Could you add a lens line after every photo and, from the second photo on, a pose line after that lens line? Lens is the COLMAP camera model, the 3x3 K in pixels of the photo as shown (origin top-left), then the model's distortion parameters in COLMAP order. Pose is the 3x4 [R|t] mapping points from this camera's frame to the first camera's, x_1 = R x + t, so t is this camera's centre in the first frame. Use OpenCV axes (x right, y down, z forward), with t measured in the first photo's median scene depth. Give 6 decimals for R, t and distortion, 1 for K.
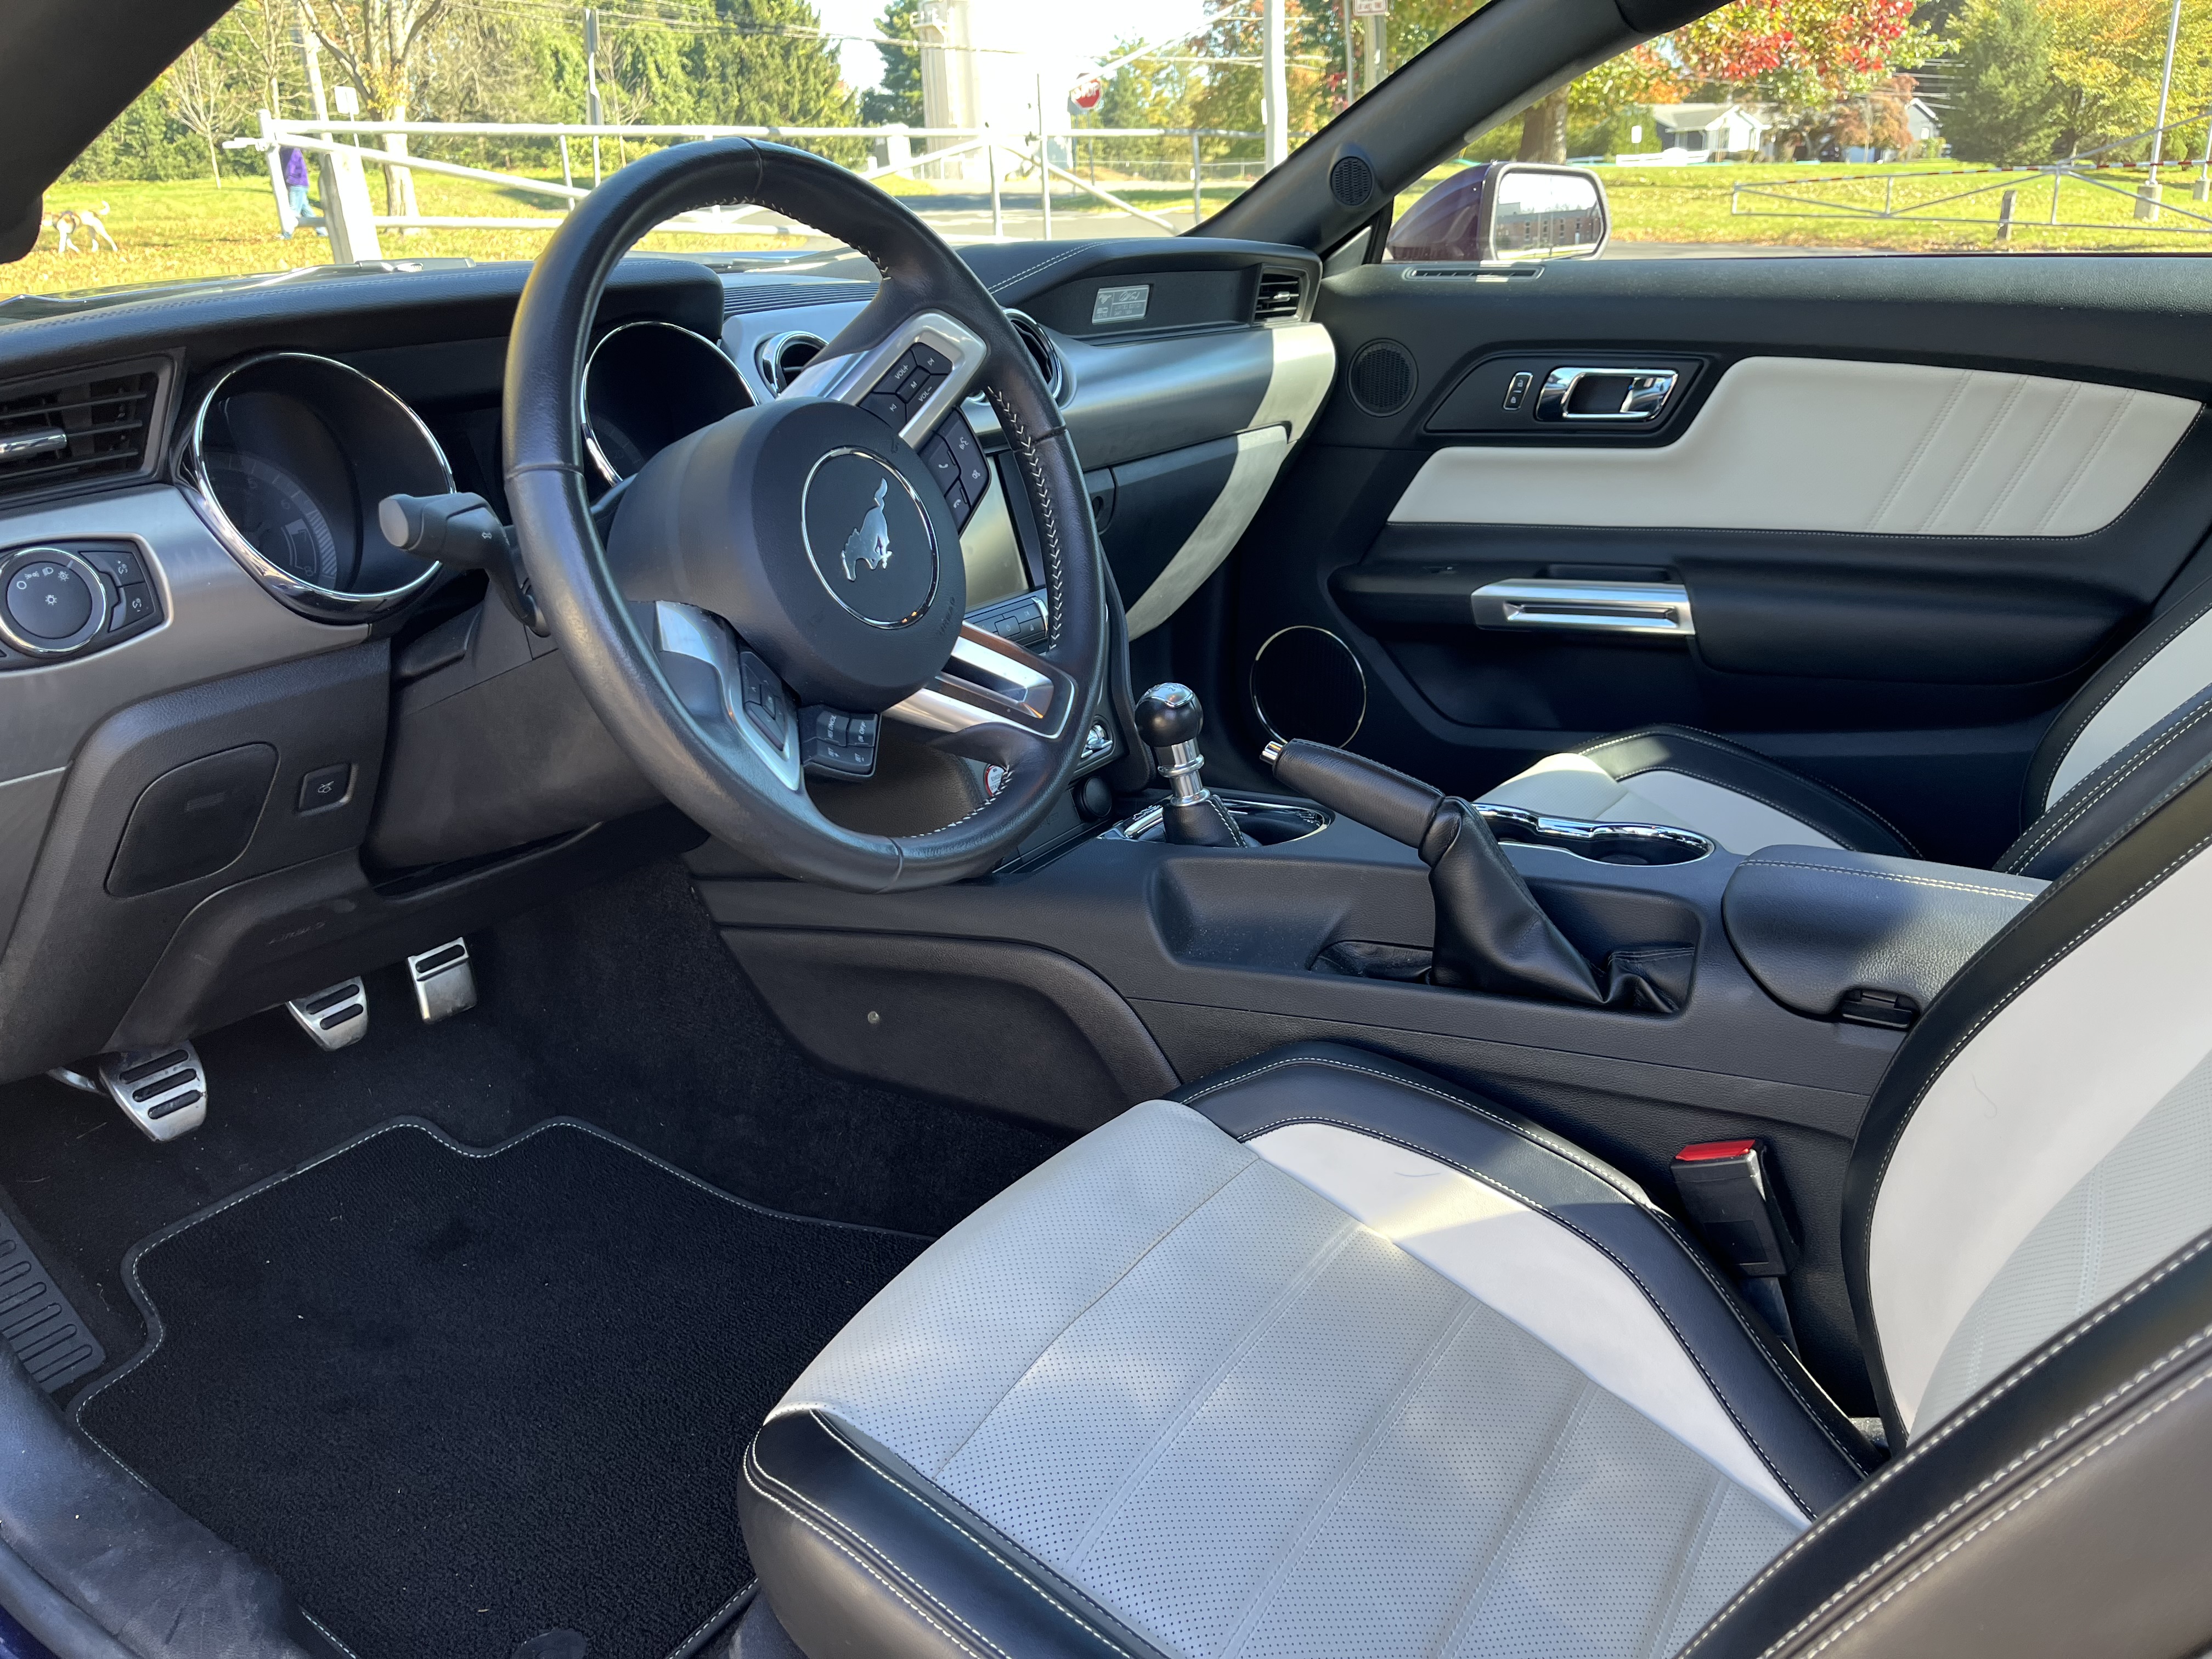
lens RADIAL K [[1679.3, 0, 1124.2], [0, 1679.3, 826.9], [0, 0, 1]] dist [0.061839, -0.097407]
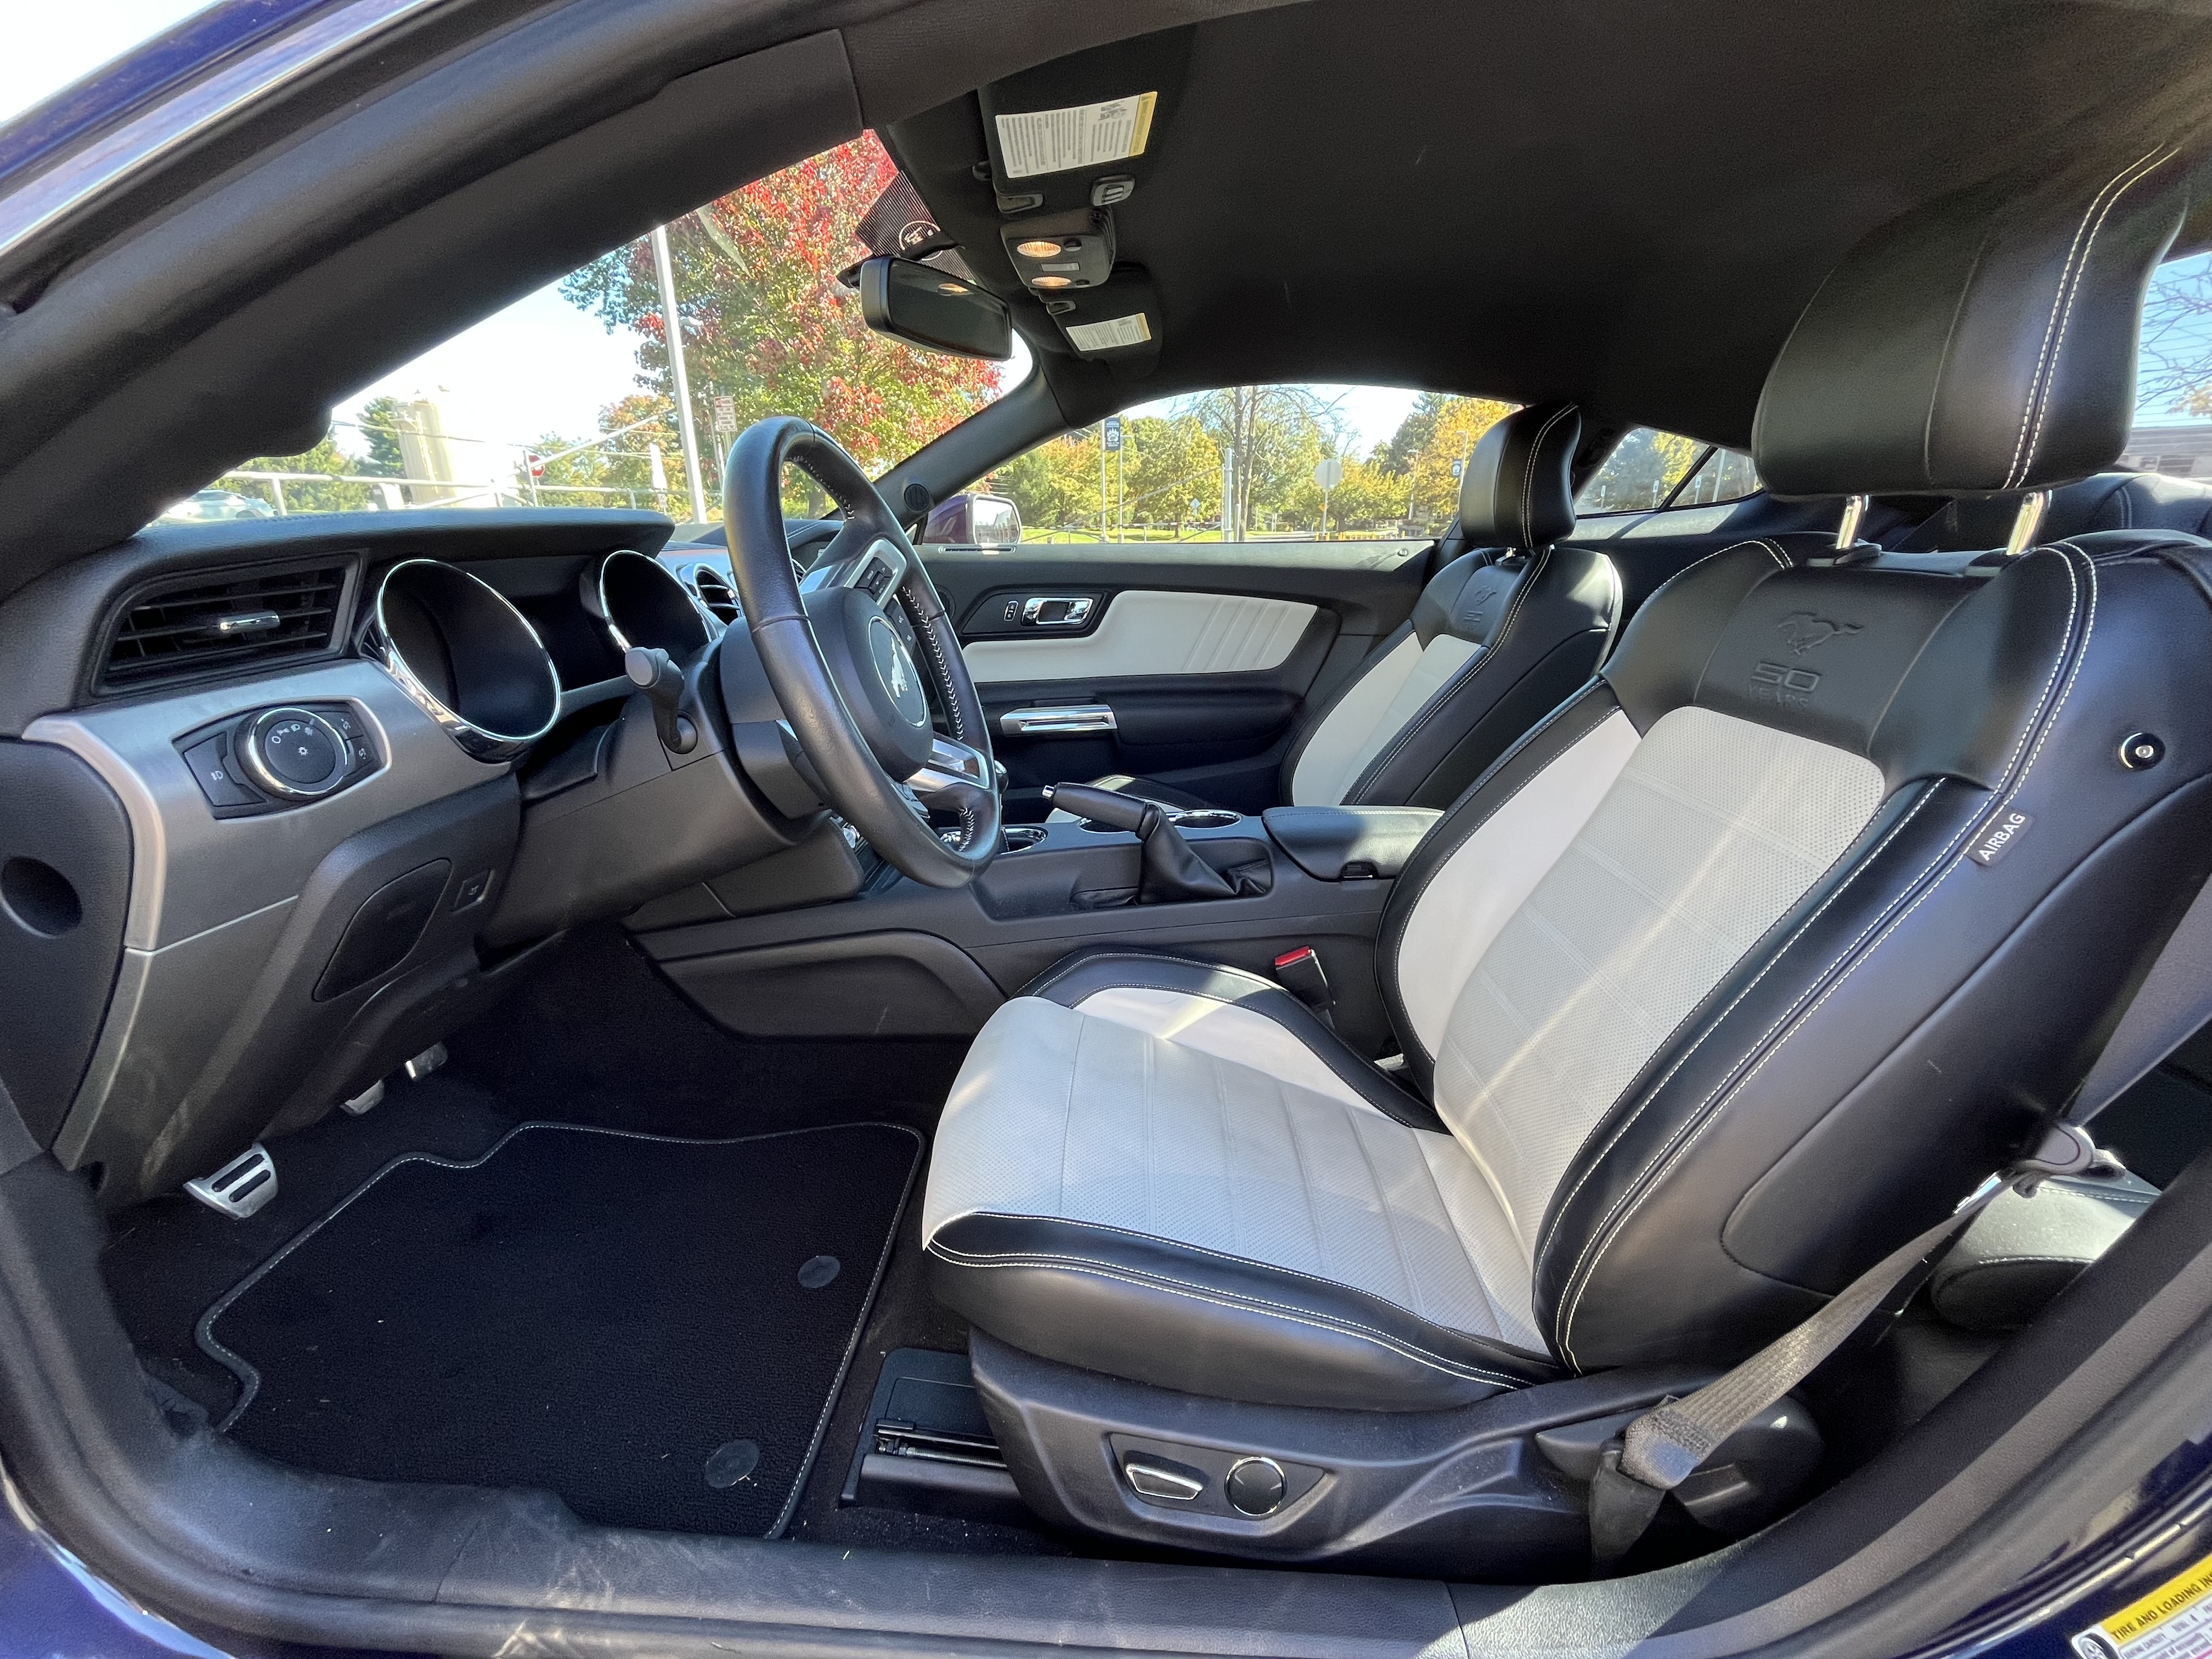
lens RADIAL K [[894.4, 0, 1090.3], [0, 894.4, 838.3], [0, 0, 1]] dist [-0.003671, -0.000584]
pose [[0.867759, -0.138647, 0.477254, -0.300246], [0.154385, 0.987991, 0.006314, 0.005017], [-0.472398, 0.068201, 0.878743, 0.126282]]
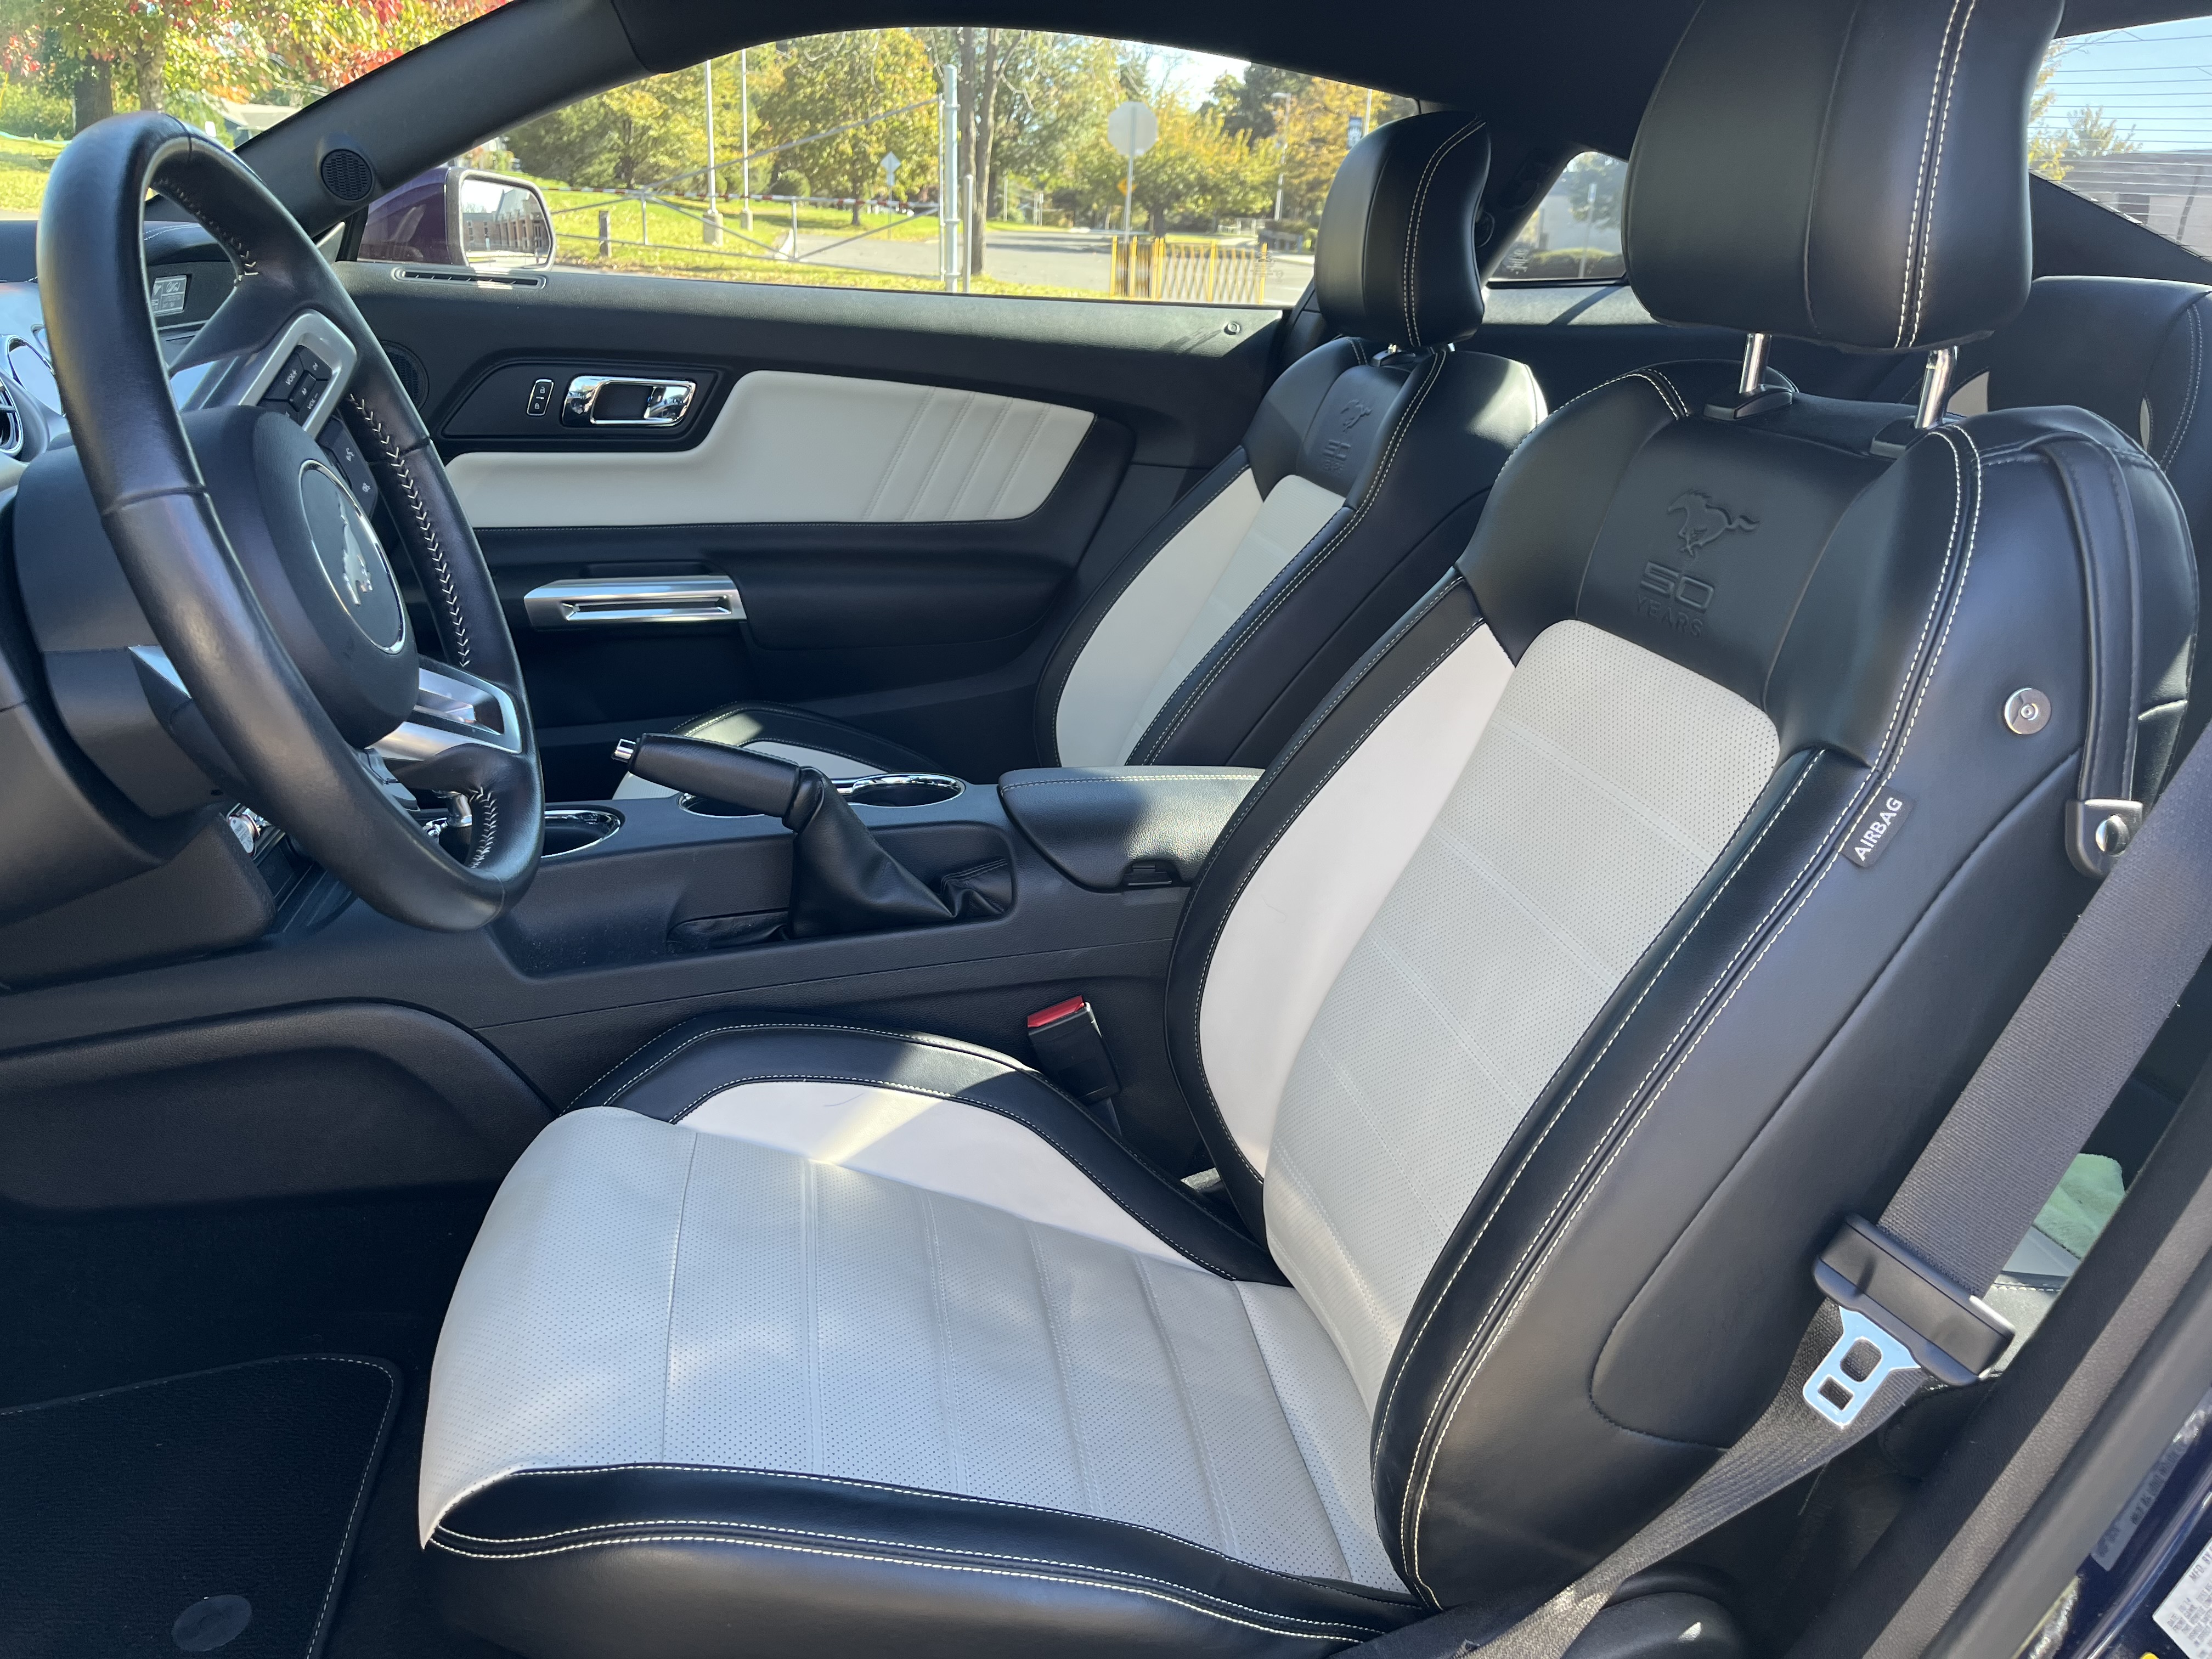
lens RADIAL K [[1679.3, 0, 1098.9], [0, 1679.3, 830.9], [0, 0, 1]] dist [0.061839, -0.097407]
pose [[0.731994, -0.162804, 0.661574, -0.349809], [0.161996, 0.984772, 0.063099, -0.011979], [-0.661772, 0.060984, 0.747221, 0.033414]]
